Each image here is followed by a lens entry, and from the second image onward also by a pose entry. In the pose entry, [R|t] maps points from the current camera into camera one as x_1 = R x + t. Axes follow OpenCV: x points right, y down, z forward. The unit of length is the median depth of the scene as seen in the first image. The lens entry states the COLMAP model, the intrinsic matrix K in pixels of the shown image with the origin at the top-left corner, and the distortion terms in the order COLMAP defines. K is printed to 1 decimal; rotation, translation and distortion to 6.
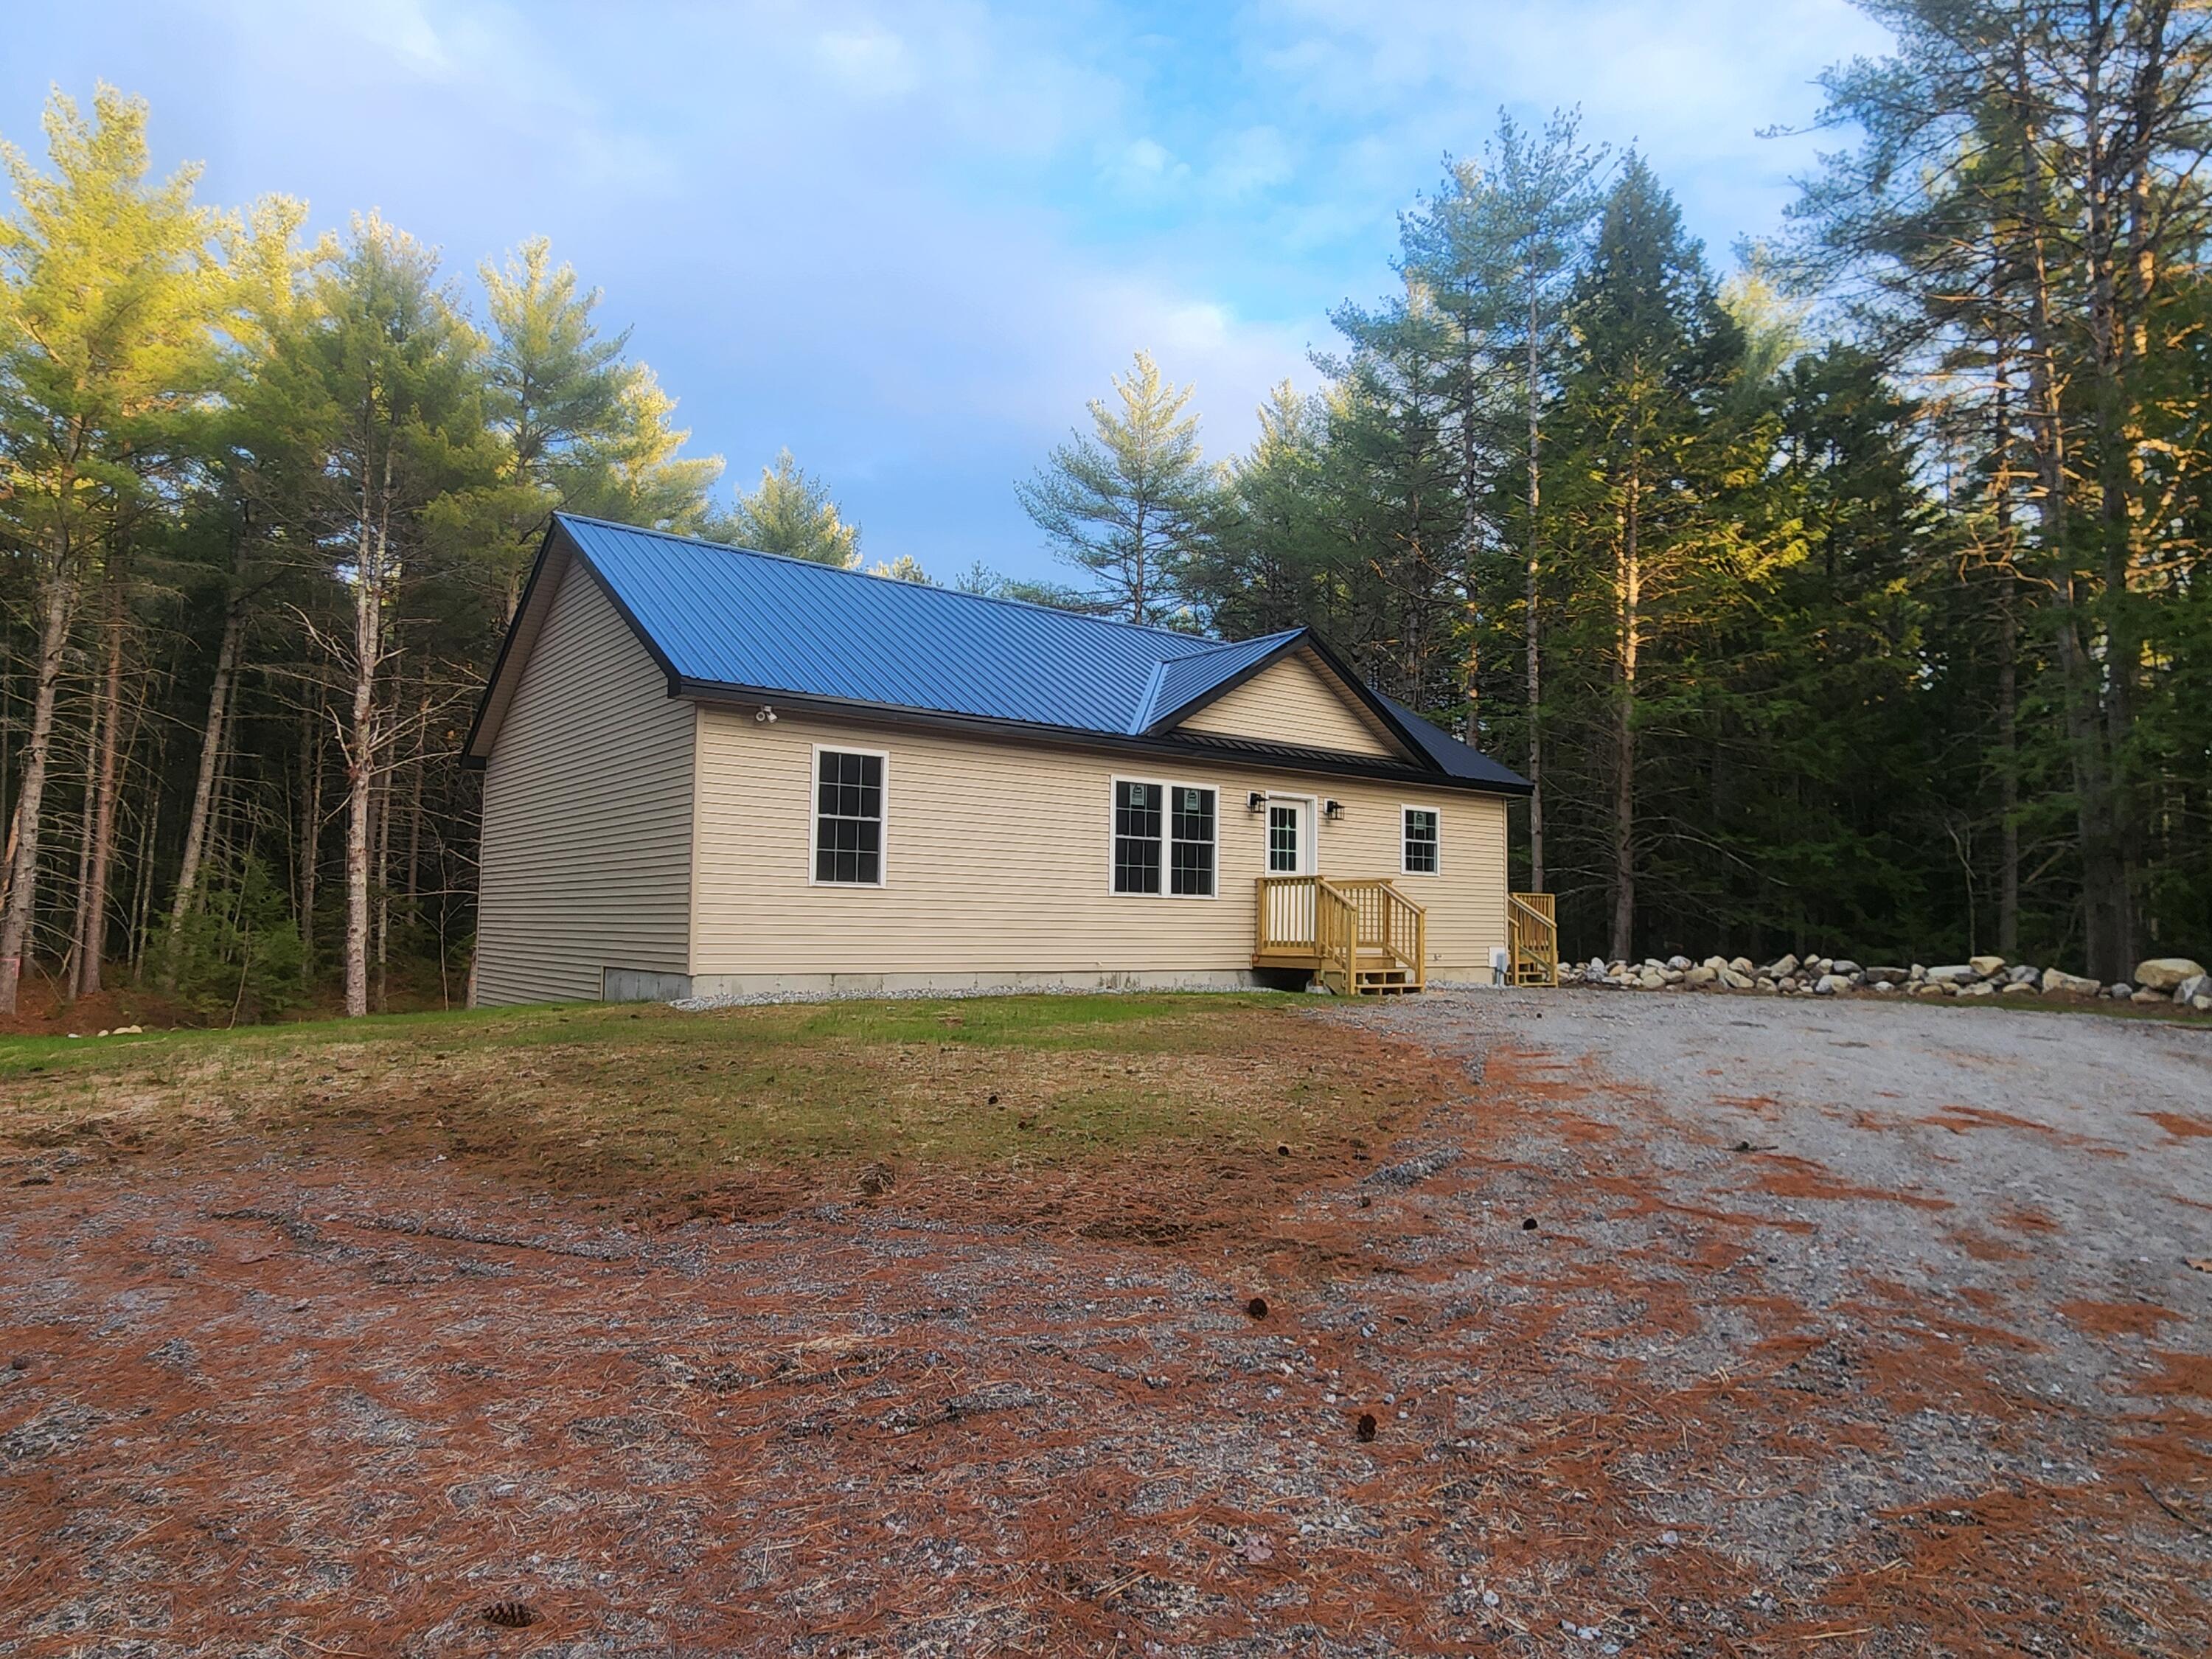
lens RADIAL K [[1208.4, 0, 1106.0], [0, 1208.4, 829.5], [0, 0, 1]] dist [0.017663, 0.002095]
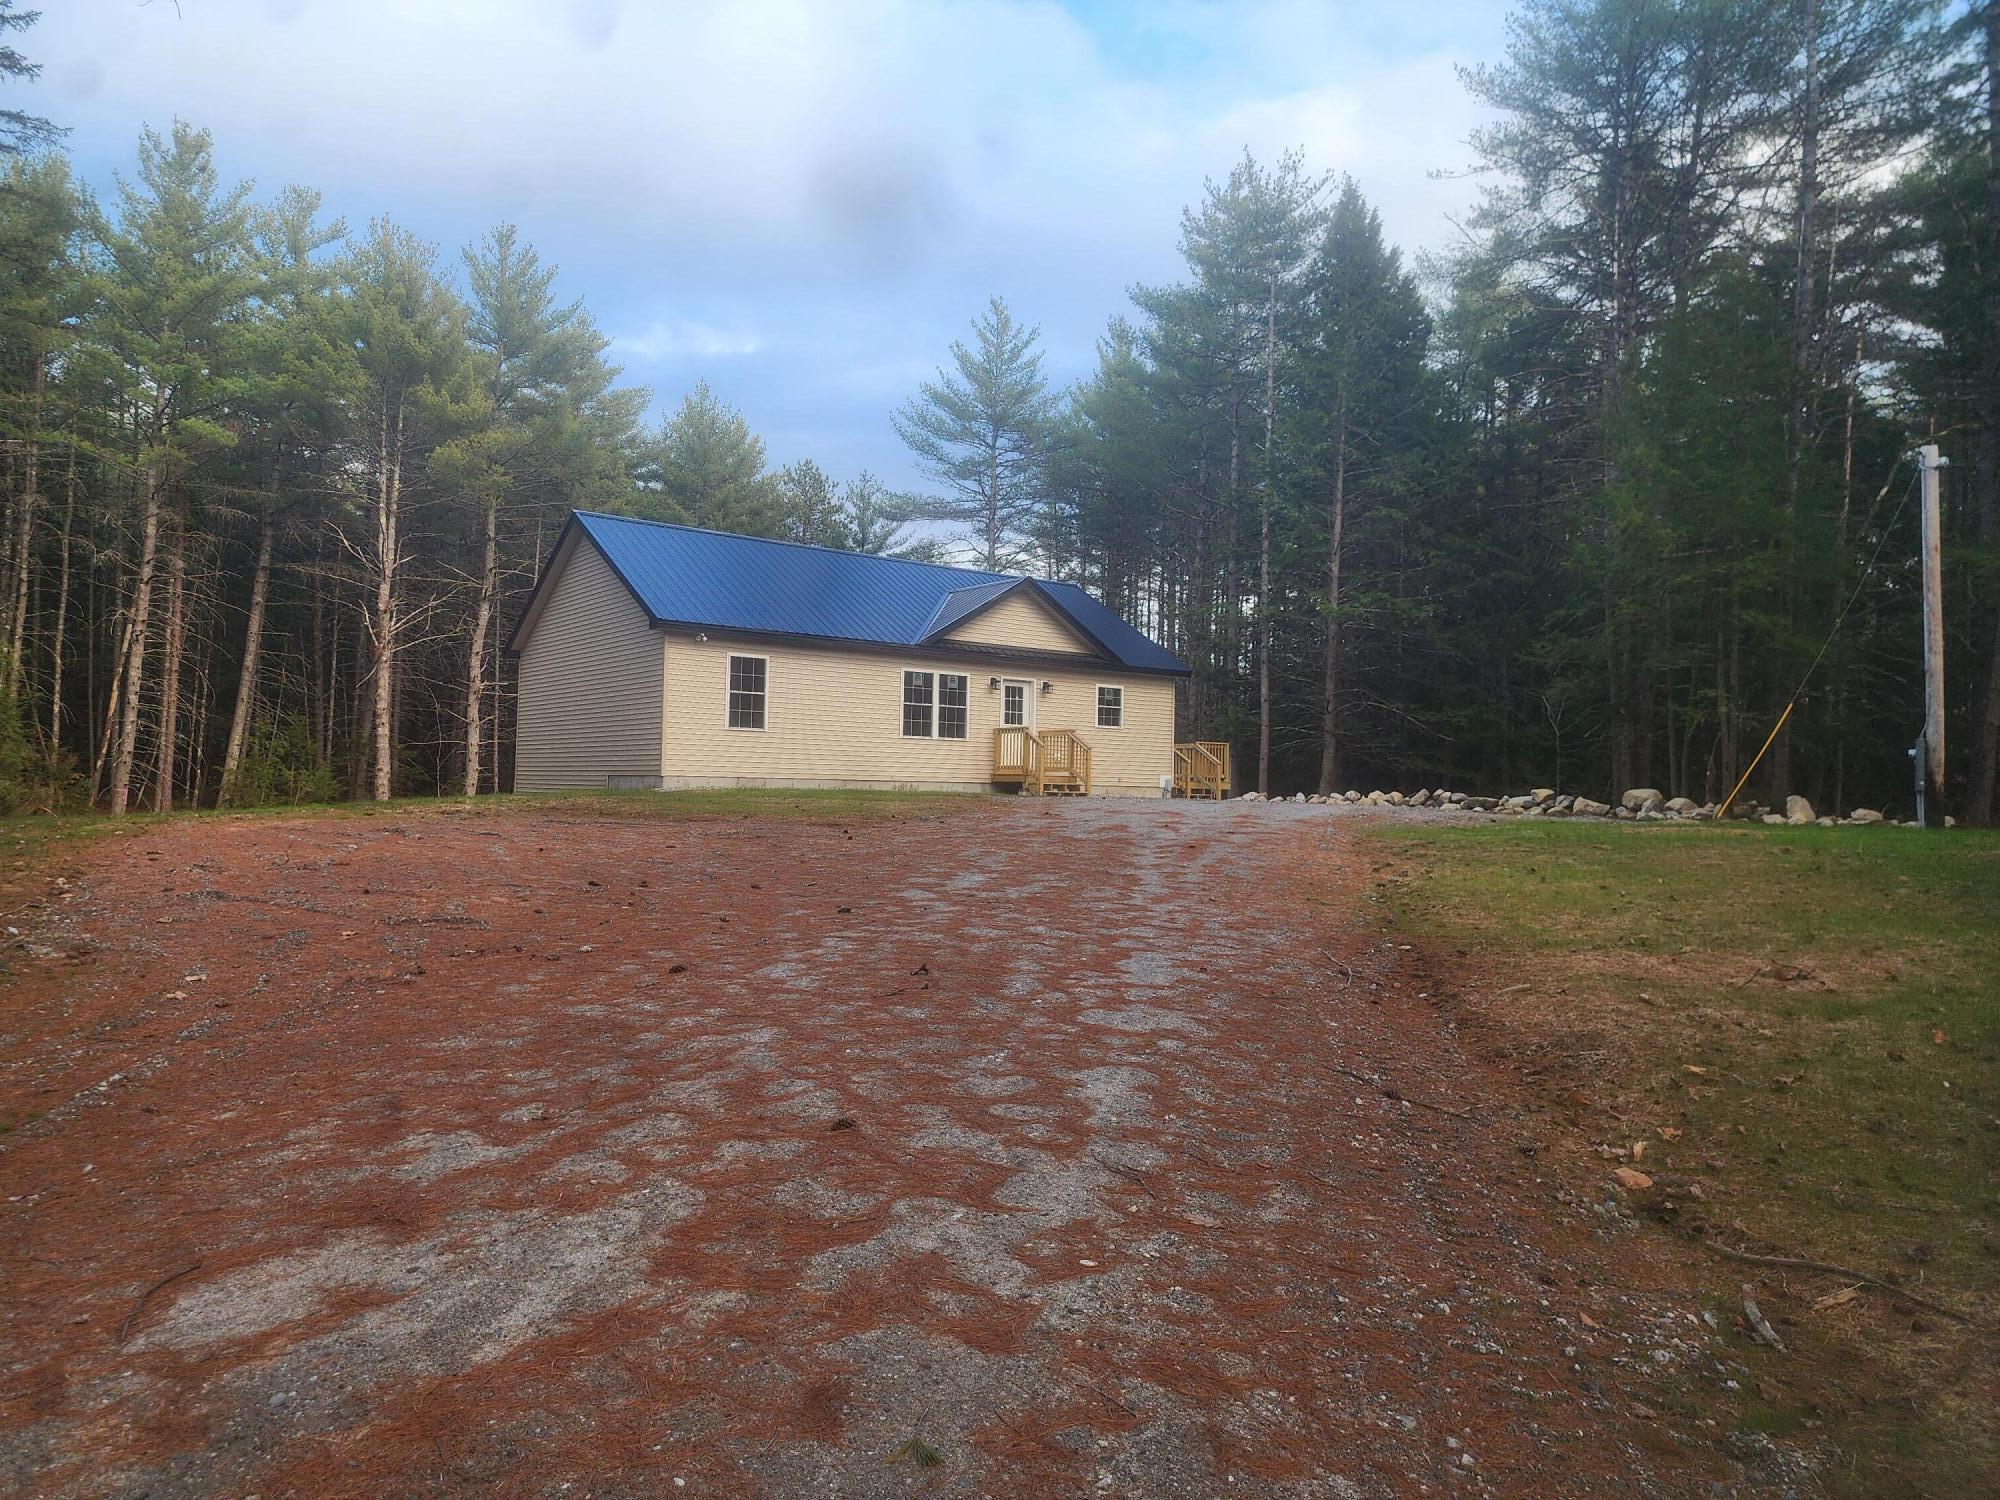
lens RADIAL K [[1212.2, 0, 1000.0], [0, 1212.2, 750.0], [0, 0, 1]] dist [0.063153, 0.000251]
pose [[0.999822, 0.005394, -0.018067, 0.137514], [-0.004548, 0.998904, 0.046578, -0.006955], [0.018298, -0.046487, 0.998751, -0.561415]]
